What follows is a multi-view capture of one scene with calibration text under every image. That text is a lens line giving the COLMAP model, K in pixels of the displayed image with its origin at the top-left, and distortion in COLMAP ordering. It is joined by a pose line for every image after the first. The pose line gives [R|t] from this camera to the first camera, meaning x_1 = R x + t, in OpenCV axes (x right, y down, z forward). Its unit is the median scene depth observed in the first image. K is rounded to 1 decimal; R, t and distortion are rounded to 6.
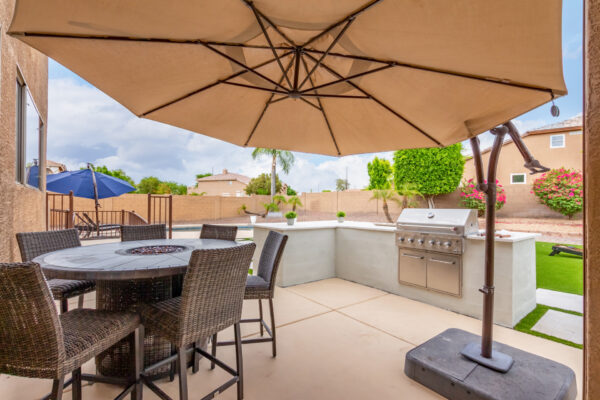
lens RADIAL K [[273.4, 0, 296.5], [0, 273.4, 210.6], [0, 0, 1]] dist [0.001859, -0.000150]
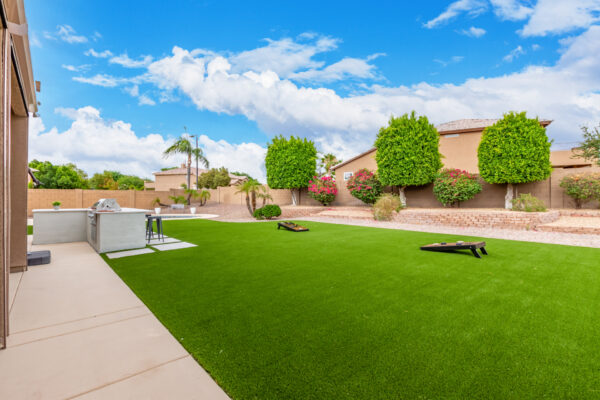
lens RADIAL K [[273.4, 0, 300.8], [0, 273.4, 200.9], [0, 0, 1]] dist [0.001859, -0.000150]
pose [[0.997290, -0.011919, 0.072595, 0.459280], [0.012249, 0.999917, -0.004092, 0.005668], [-0.072540, 0.004970, 0.997353, -0.271767]]
